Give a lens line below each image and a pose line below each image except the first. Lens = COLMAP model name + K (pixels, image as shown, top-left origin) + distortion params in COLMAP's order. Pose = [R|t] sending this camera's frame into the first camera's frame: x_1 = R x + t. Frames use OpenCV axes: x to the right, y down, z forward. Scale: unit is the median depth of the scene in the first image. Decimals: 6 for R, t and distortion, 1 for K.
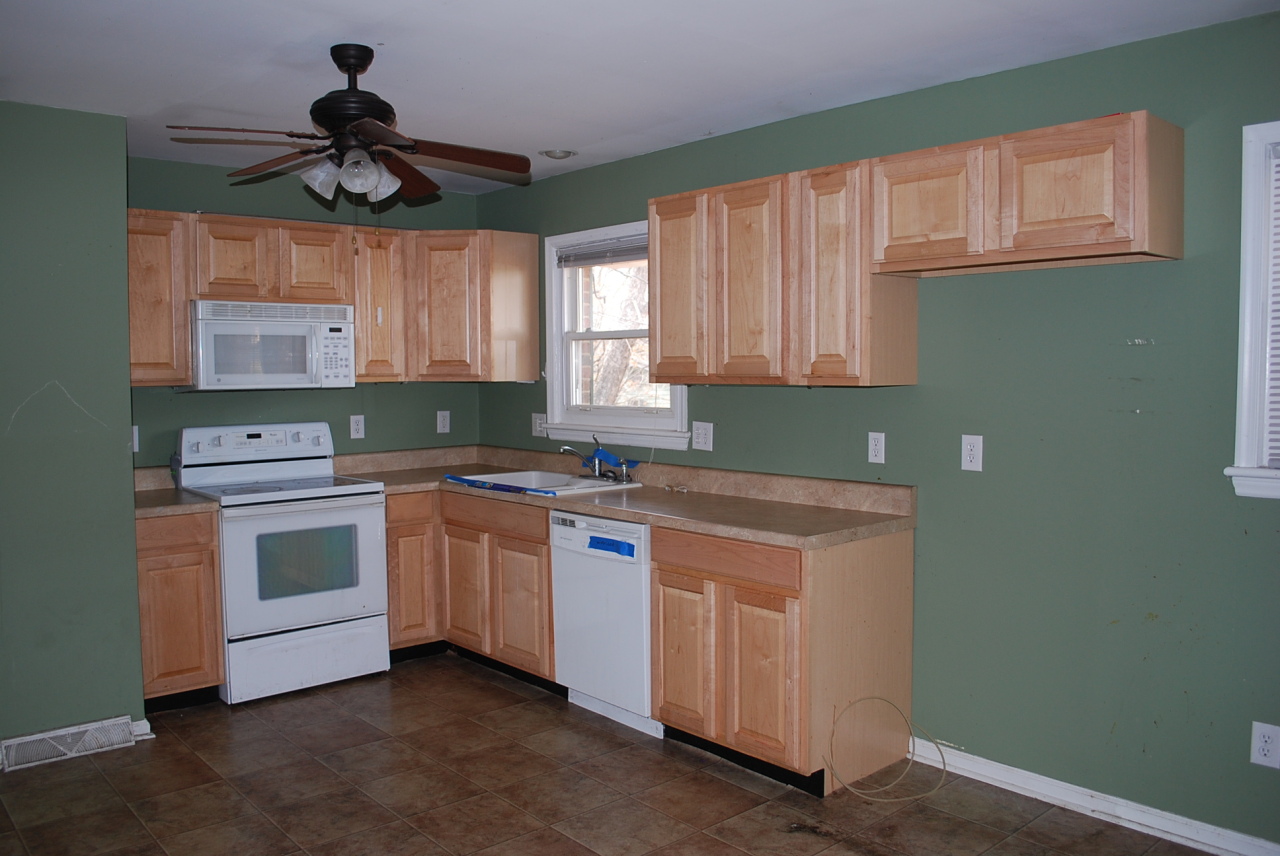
lens RADIAL K [[1031.0, 0, 634.1], [0, 1031.0, 420.1], [0, 0, 1]] dist [-0.062590, 0.007085]
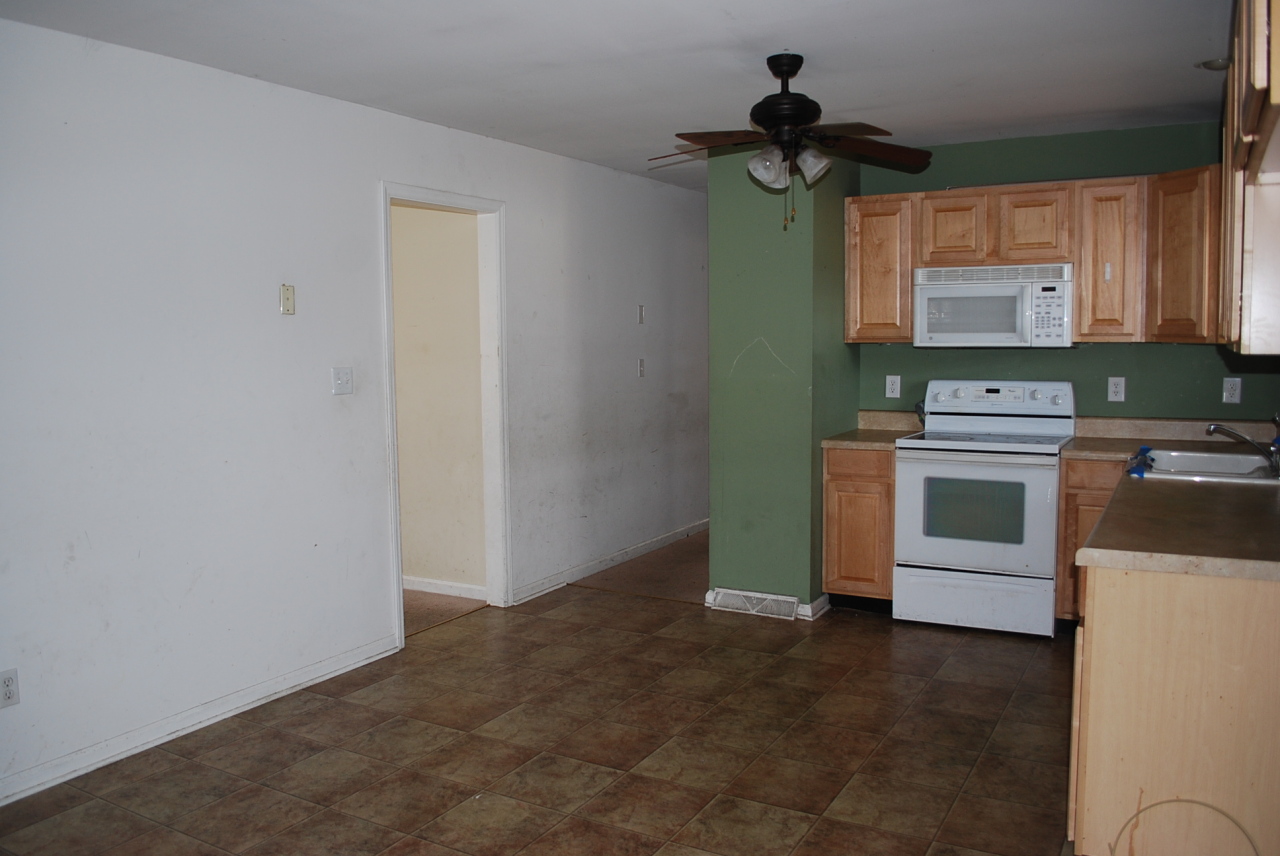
lens RADIAL K [[1031.0, 0, 613.7], [0, 1031.0, 407.9], [0, 0, 1]] dist [-0.062590, 0.007085]
pose [[0.316483, 0.069840, -0.946024, 0.542838], [-0.041272, 0.997355, 0.059823, -0.015124], [0.947700, 0.020111, 0.318529, 0.296923]]
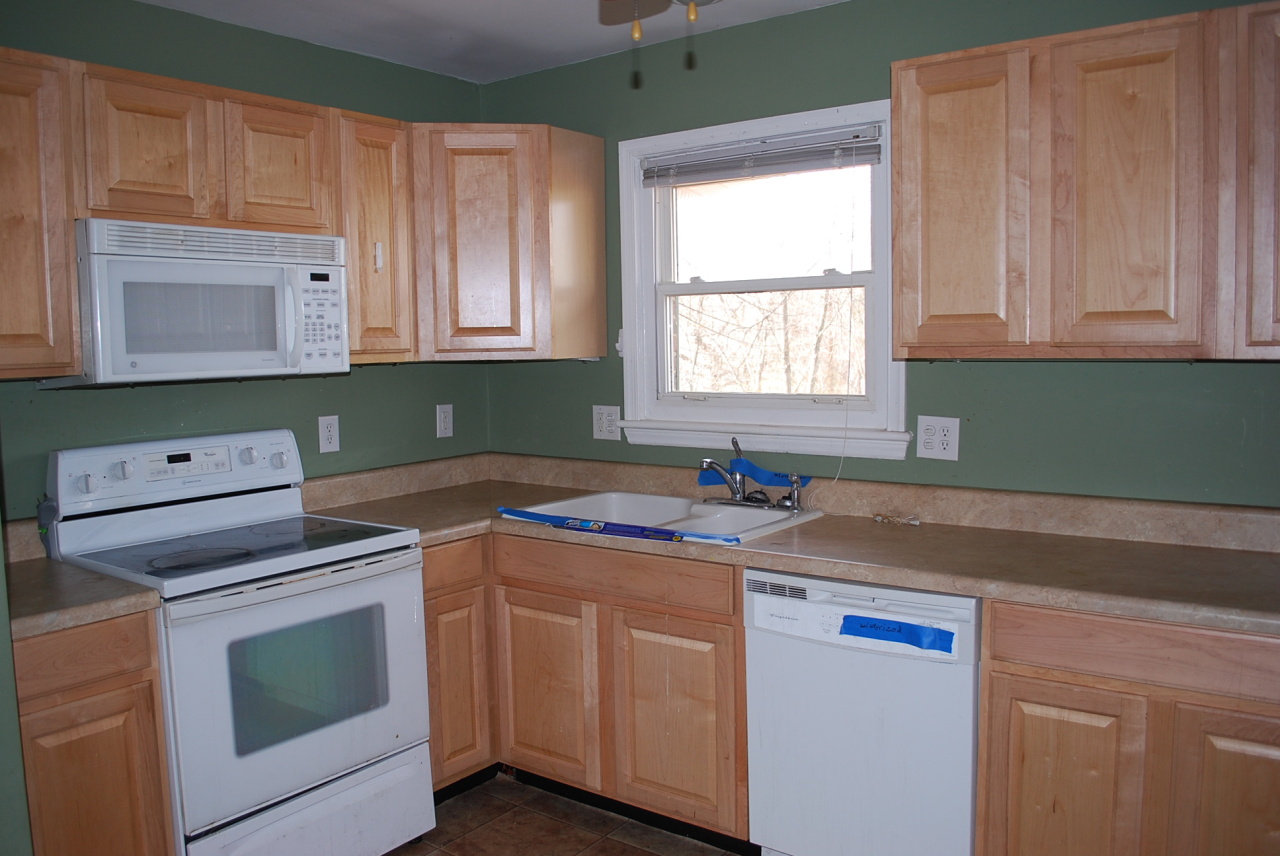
lens RADIAL K [[1031.0, 0, 639.3], [0, 1031.0, 417.8], [0, 0, 1]] dist [-0.062590, 0.007085]
pose [[0.976717, -0.027051, 0.212817, -0.248292], [0.021949, 0.999413, 0.026302, -0.018161], [-0.213404, -0.021018, 0.976738, 0.388026]]
